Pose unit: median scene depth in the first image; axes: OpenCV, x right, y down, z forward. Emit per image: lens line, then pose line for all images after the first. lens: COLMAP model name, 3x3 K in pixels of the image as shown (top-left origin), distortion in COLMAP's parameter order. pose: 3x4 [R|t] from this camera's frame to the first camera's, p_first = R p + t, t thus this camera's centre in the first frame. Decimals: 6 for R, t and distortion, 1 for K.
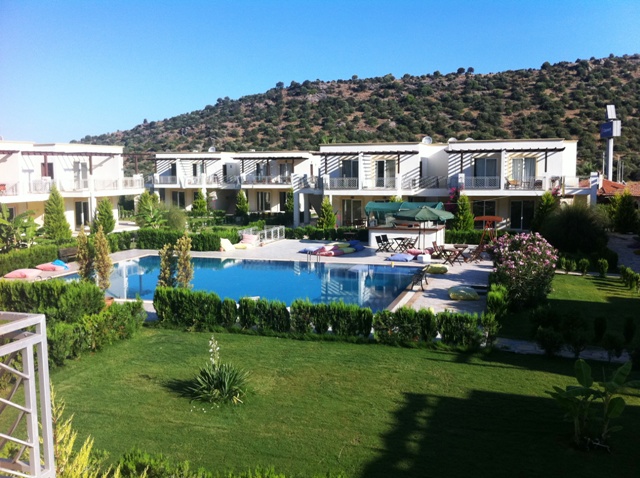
lens RADIAL K [[548.9, 0, 320.0], [0, 548.9, 239.0], [0, 0, 1]] dist [-0.095641, -0.001394]
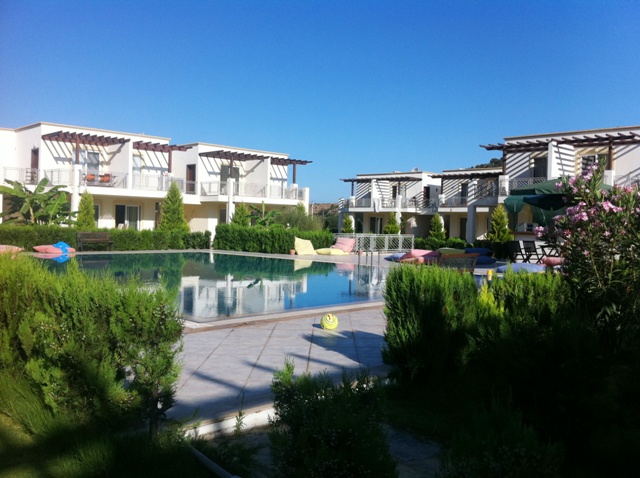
lens RADIAL K [[548.9, 0, 320.0], [0, 548.9, 239.0], [0, 0, 1]] dist [-0.095641, -0.001394]
pose [[0.872502, 0.037264, -0.487187, 0.101551], [-0.086150, 0.993199, -0.078317, 0.027274], [0.480955, 0.110302, 0.869779, 0.194358]]
